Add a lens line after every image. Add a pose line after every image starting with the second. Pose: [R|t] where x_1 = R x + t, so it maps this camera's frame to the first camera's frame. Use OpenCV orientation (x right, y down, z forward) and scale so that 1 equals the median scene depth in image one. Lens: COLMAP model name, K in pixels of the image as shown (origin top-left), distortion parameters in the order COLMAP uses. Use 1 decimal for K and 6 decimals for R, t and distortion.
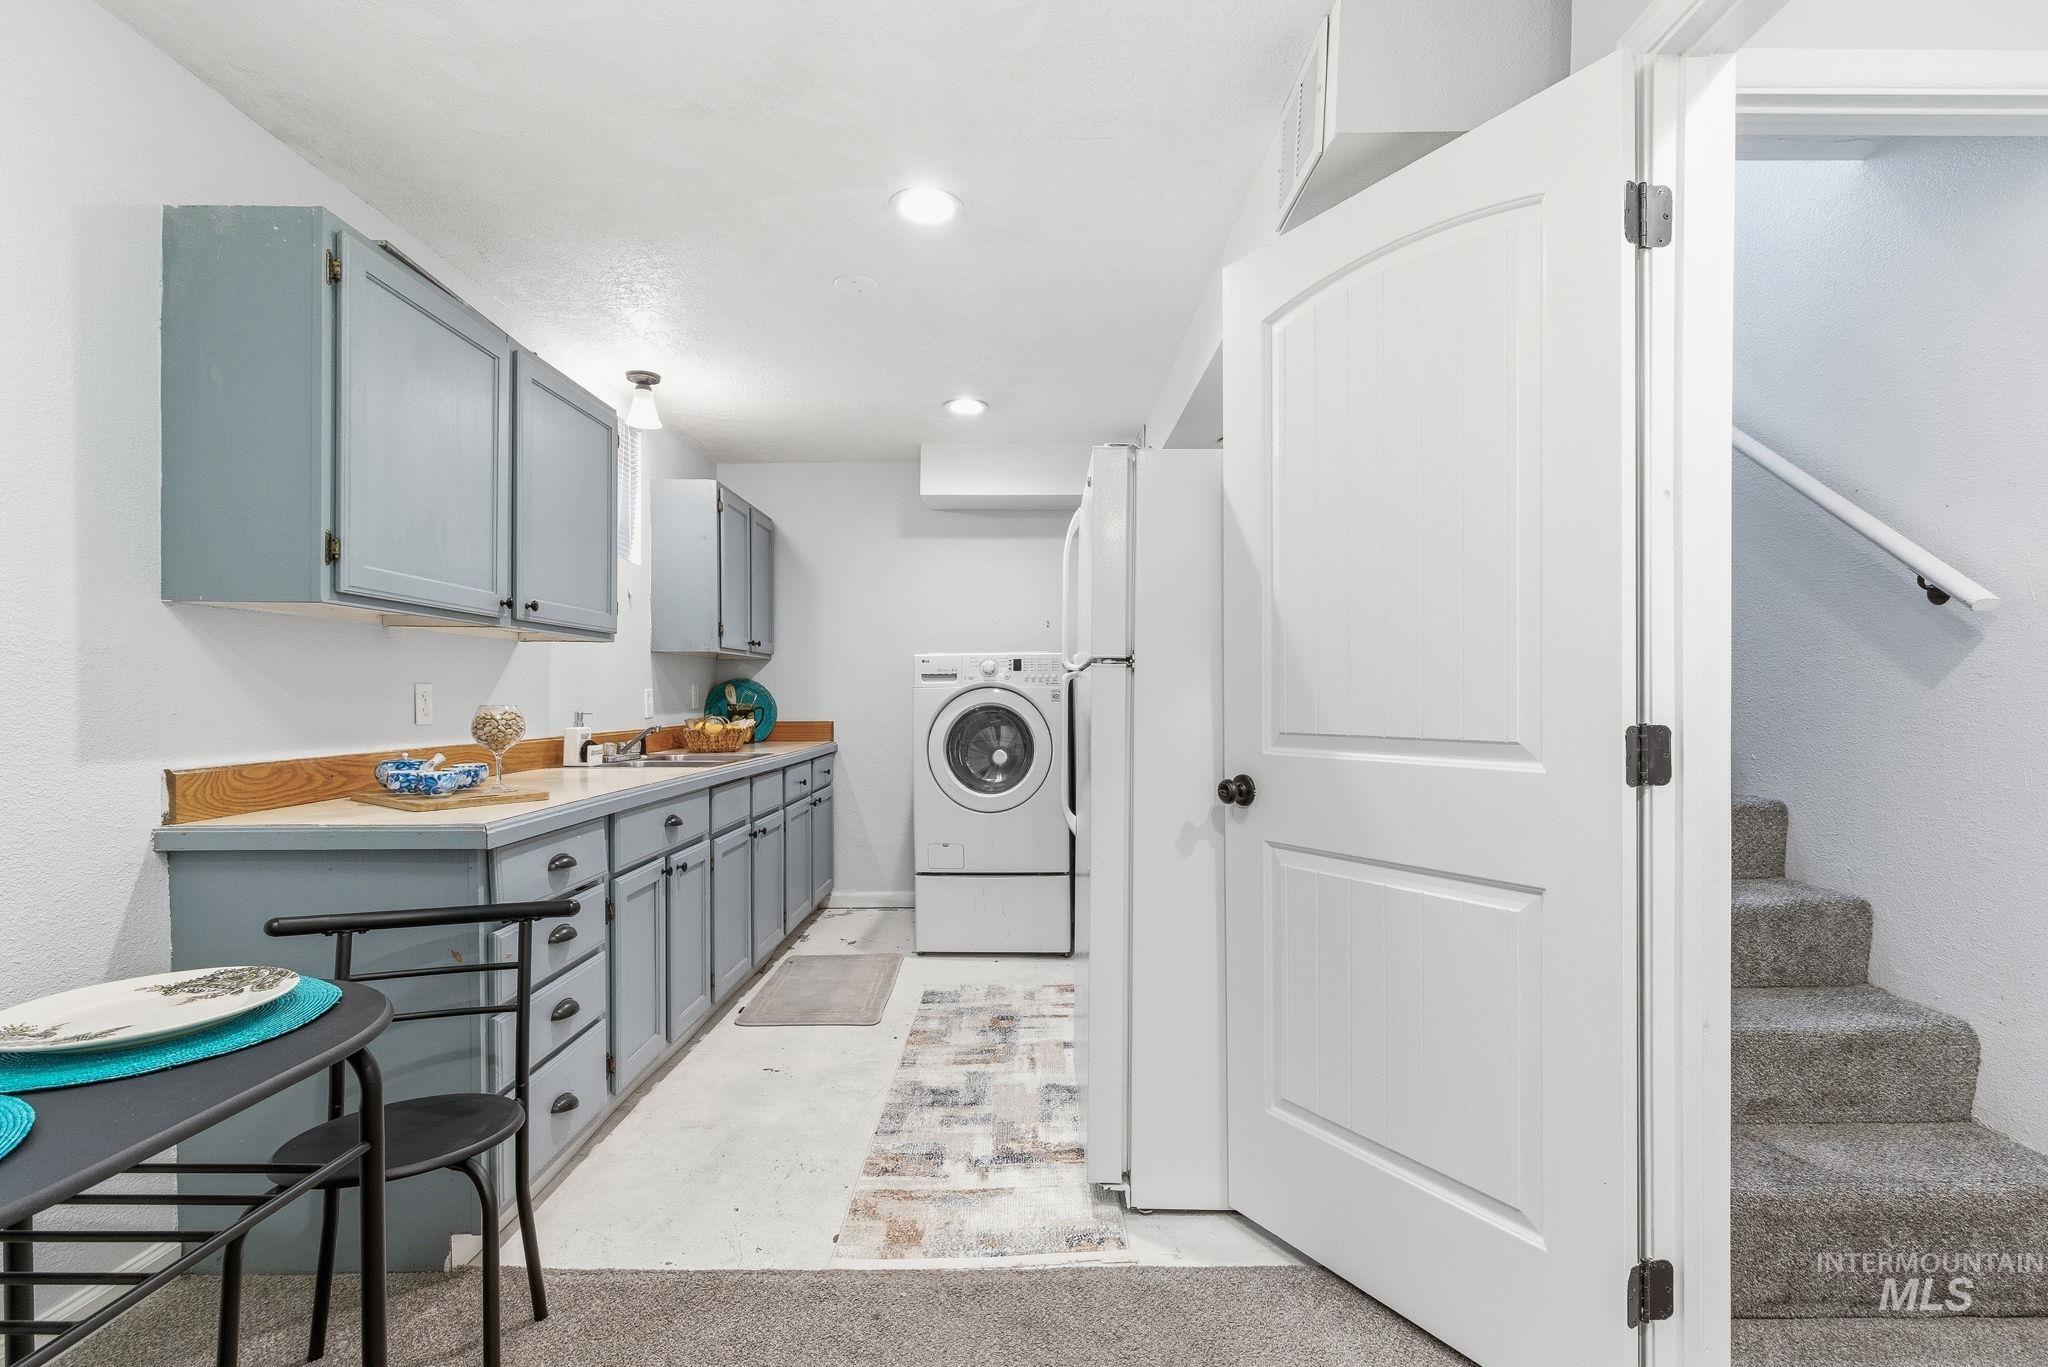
lens RADIAL K [[945.9, 0, 1027.9], [0, 945.9, 715.1], [0, 0, 1]] dist [0.008672, -0.004225]
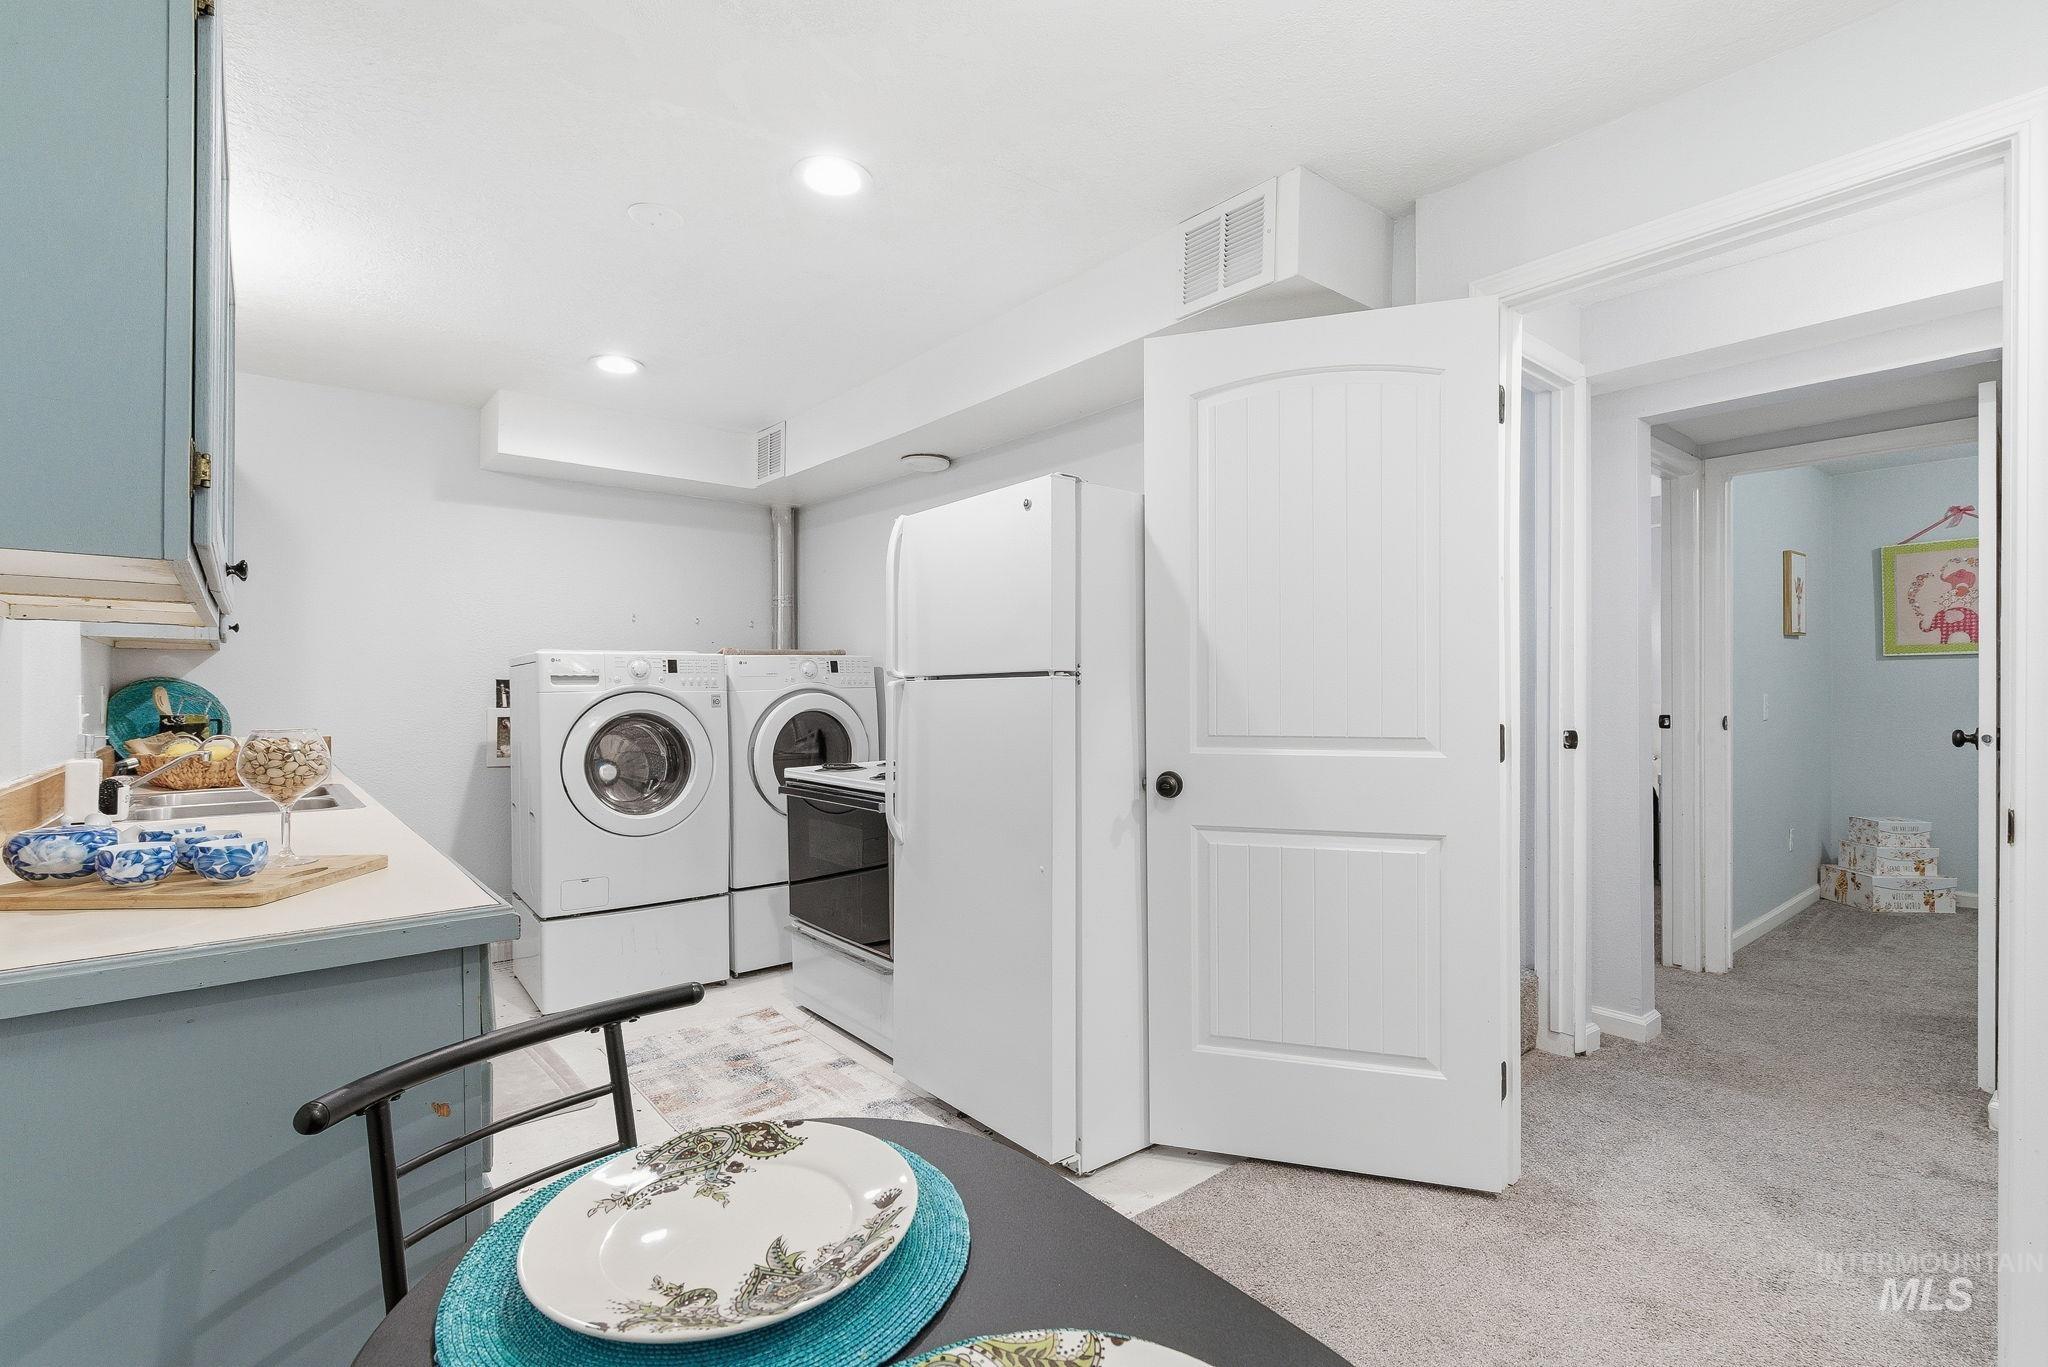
lens RADIAL K [[945.9, 0, 1033.3], [0, 945.9, 703.7], [0, 0, 1]] dist [0.008672, -0.004225]
pose [[0.764292, -0.009309, 0.644804, -0.616637], [0.014681, 0.999888, -0.002966, -0.019532], [-0.644704, 0.011733, 0.764342, 0.189485]]
